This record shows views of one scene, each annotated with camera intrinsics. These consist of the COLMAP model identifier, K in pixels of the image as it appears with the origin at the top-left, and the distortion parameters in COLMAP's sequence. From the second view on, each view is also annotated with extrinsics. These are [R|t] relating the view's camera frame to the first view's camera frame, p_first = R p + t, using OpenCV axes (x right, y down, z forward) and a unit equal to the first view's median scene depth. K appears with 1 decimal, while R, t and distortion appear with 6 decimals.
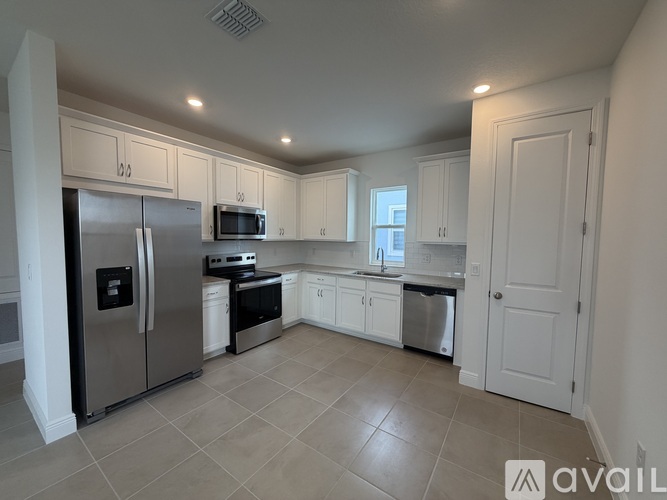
lens RADIAL K [[270.7, 0, 333.5], [0, 270.7, 250.0], [0, 0, 1]] dist [-0.000180, 0.000109]
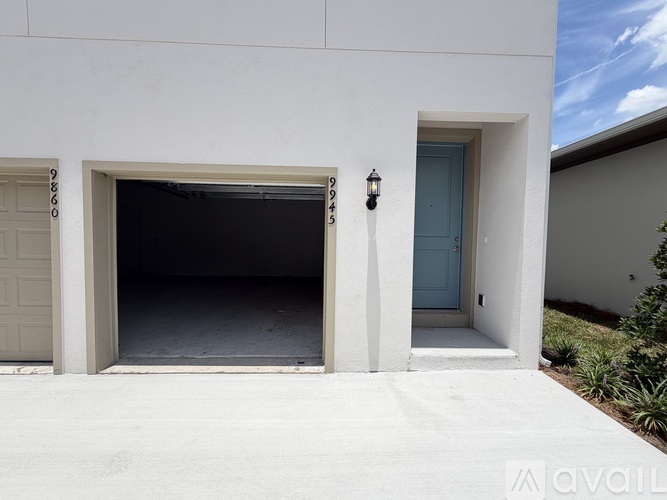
lens RADIAL K [[270.7, 0, 333.5], [0, 270.7, 250.0], [0, 0, 1]] dist [-0.000180, 0.000109]
pose [[0.800635, -0.024581, 0.598647, -0.063392], [0.029171, 0.999572, 0.002030, 0.234979], [-0.598441, 0.015838, 0.801010, 1.022601]]
